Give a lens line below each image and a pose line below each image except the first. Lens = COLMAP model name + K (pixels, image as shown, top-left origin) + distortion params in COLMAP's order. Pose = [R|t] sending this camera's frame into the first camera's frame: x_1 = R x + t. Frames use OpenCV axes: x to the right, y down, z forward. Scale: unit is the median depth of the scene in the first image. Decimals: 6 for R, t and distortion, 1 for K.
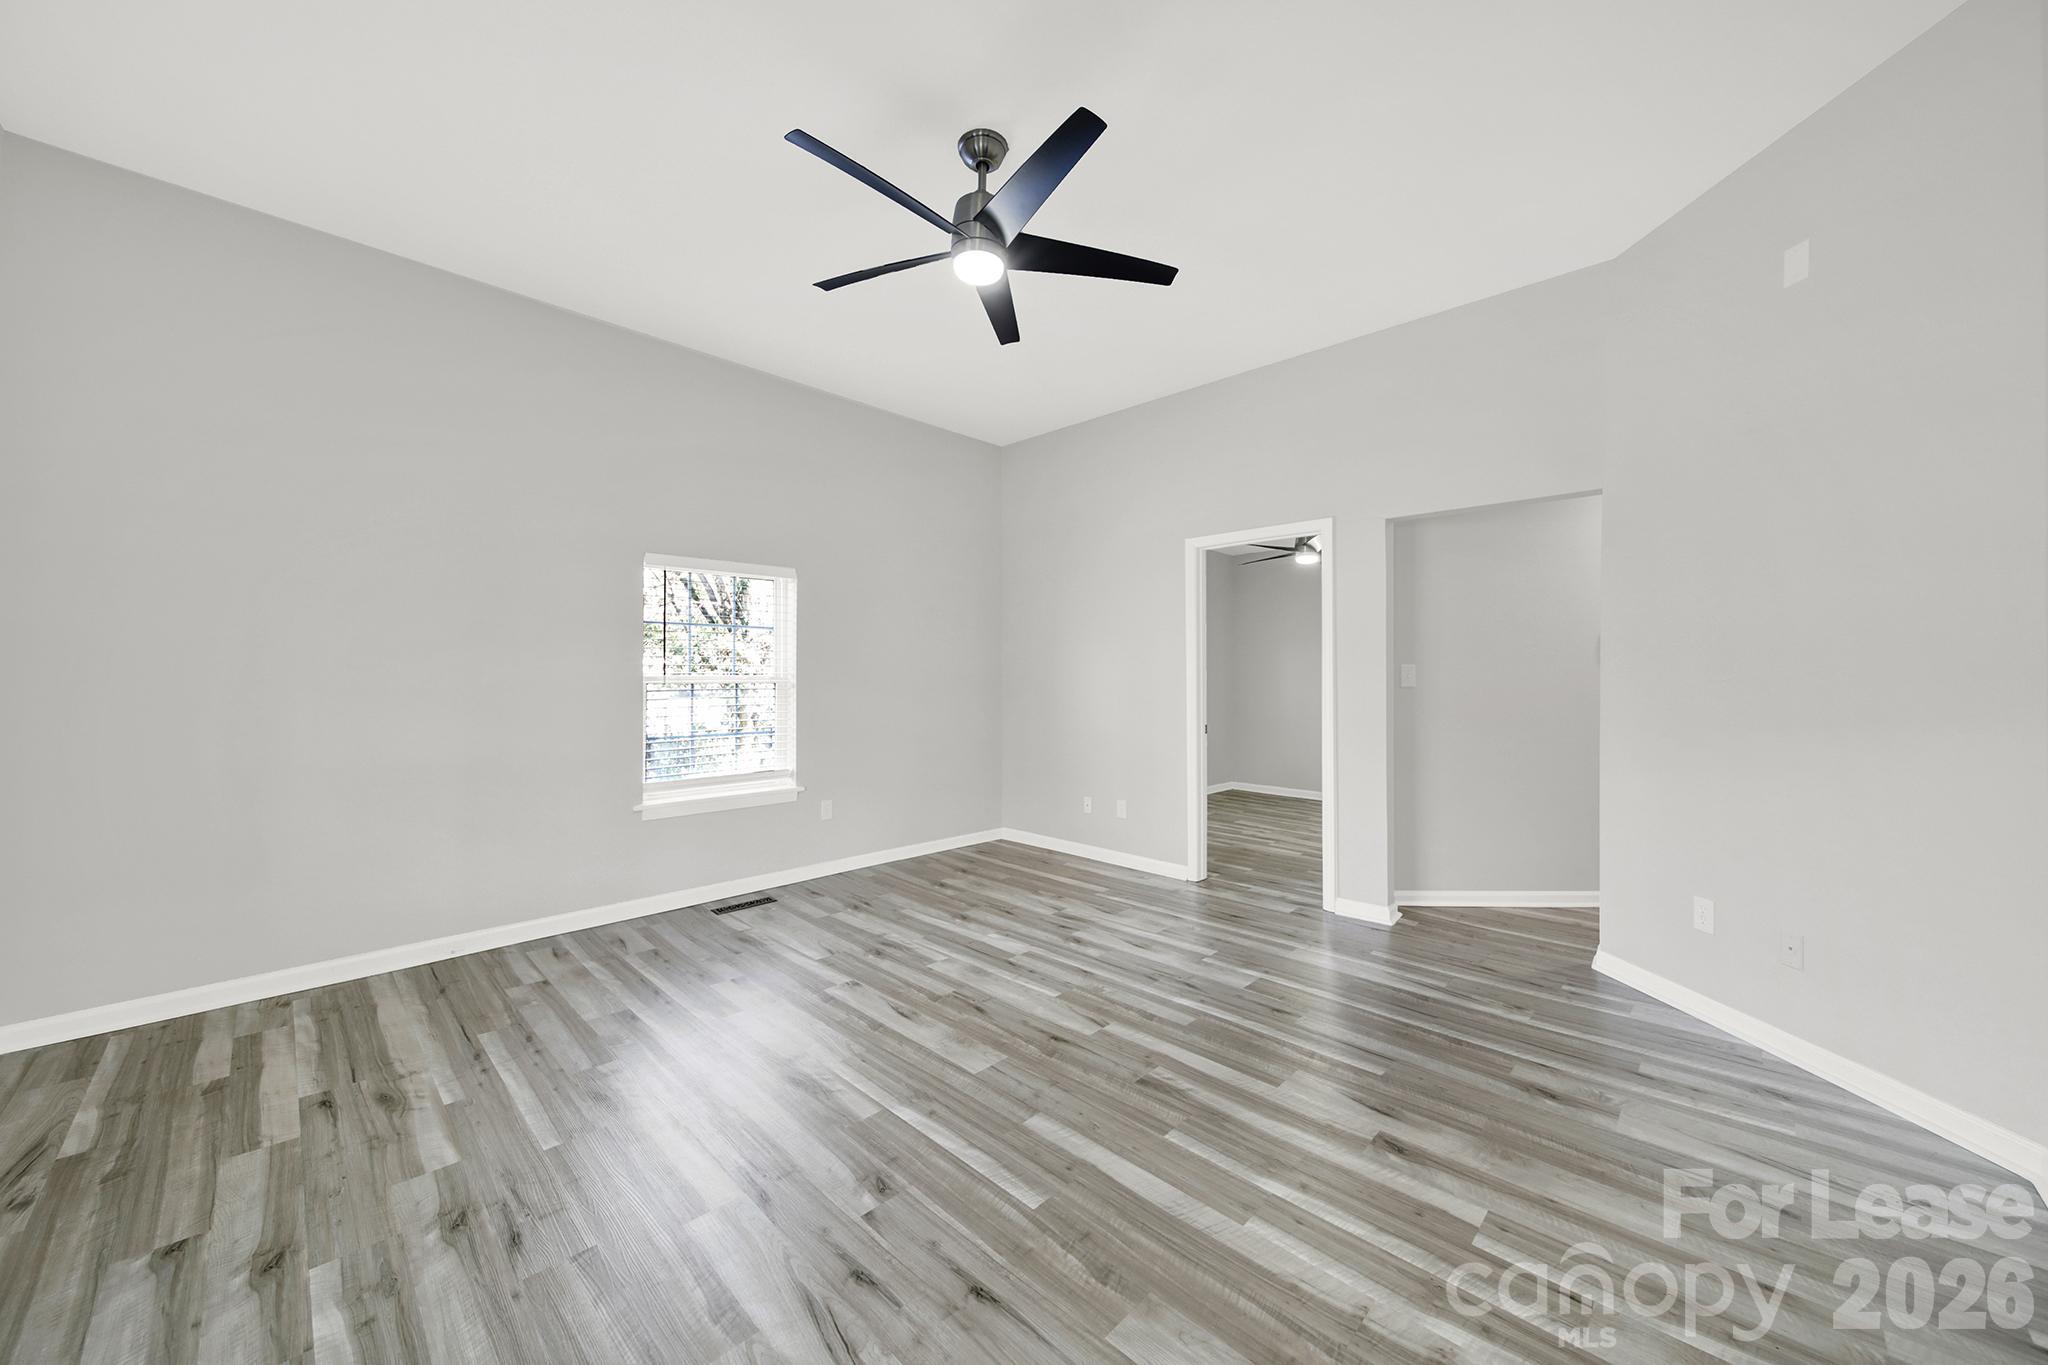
lens RADIAL K [[739.6, 0, 1017.4], [0, 739.6, 680.3], [0, 0, 1]] dist [-0.001676, -0.000465]
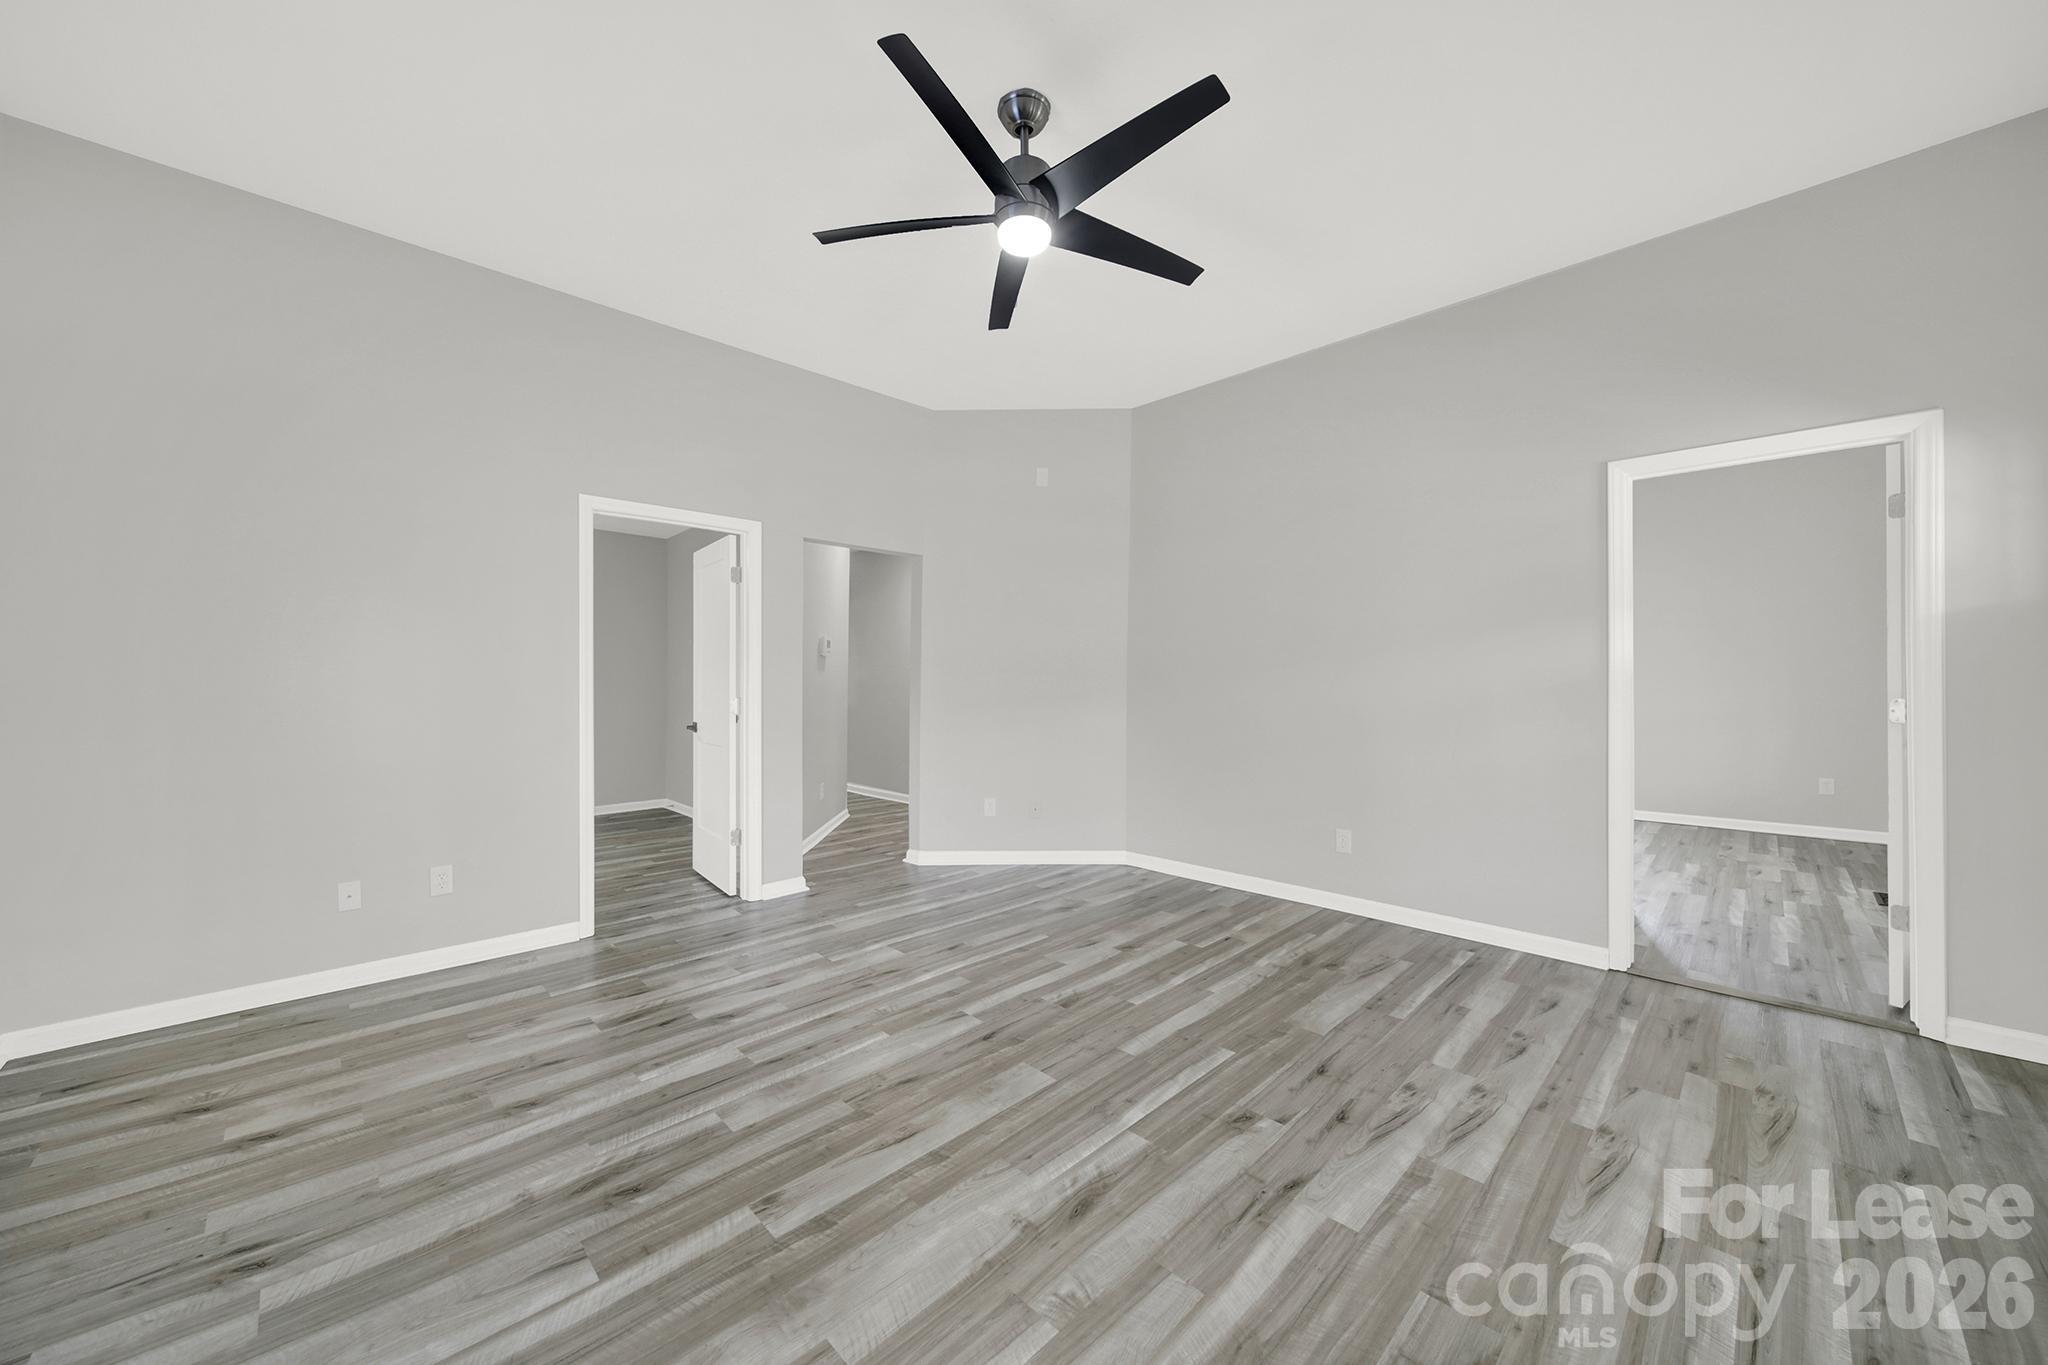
lens RADIAL K [[739.6, 0, 1020.6], [0, 739.6, 677.5], [0, 0, 1]] dist [-0.001676, -0.000465]
pose [[0.015994, 0.002082, 0.999870, -0.886615], [0.001049, 0.999997, -0.002099, -0.000423], [-0.999872, 0.001083, 0.015992, 0.877687]]
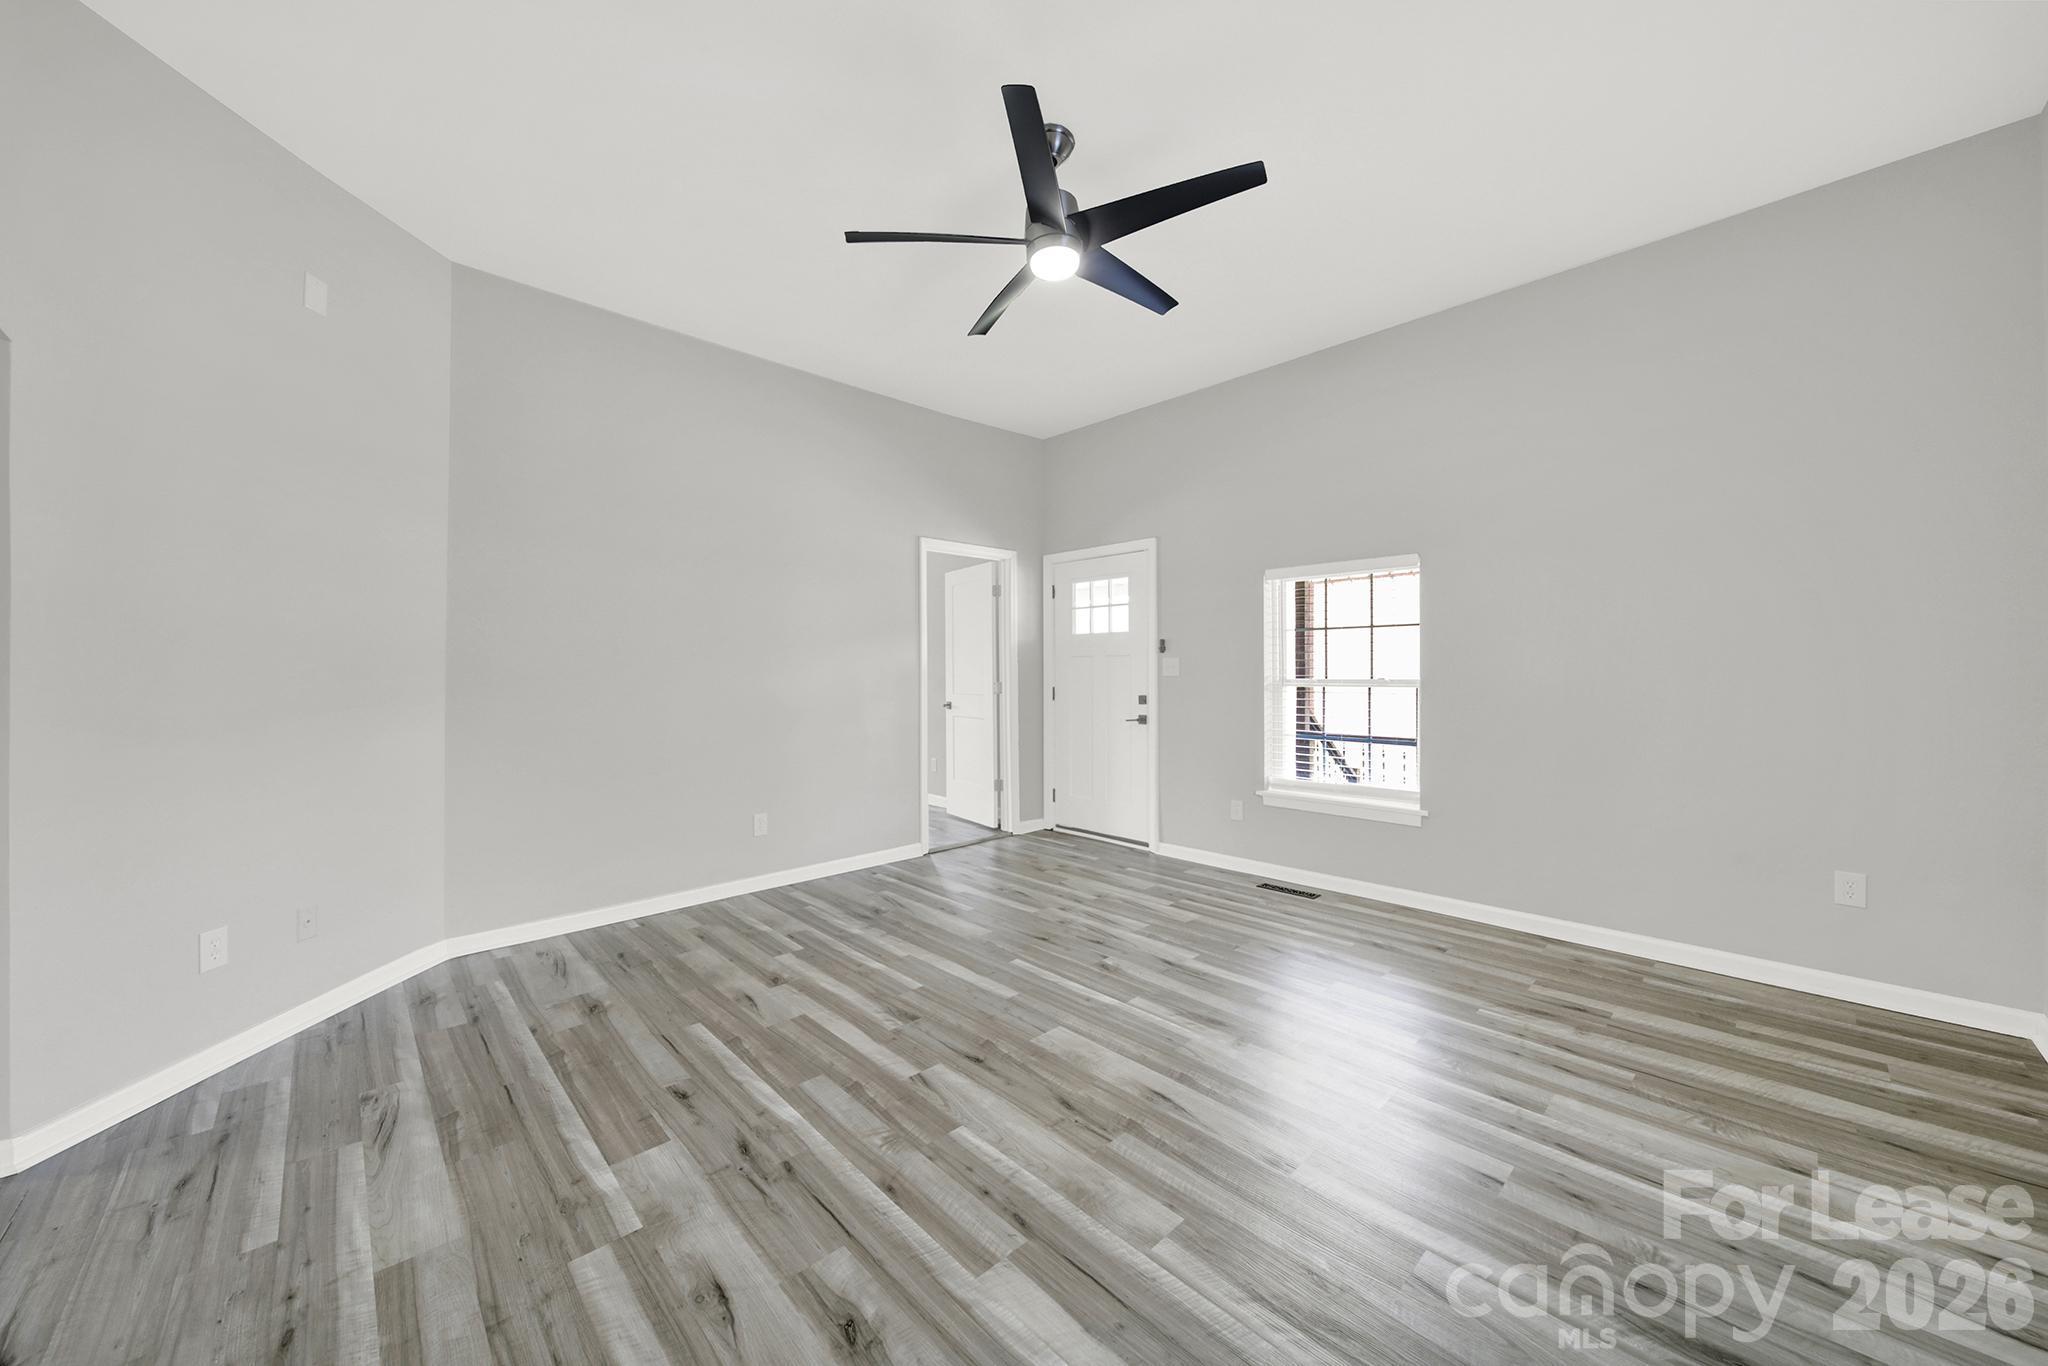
lens RADIAL K [[739.6, 0, 1025.1], [0, 739.6, 675.3], [0, 0, 1]] dist [-0.001676, -0.000465]
pose [[-0.999638, 0.004525, 0.026511, -0.031850], [0.004666, 0.999975, 0.005279, -0.000186], [-0.026487, 0.005401, -0.999635, 1.793562]]
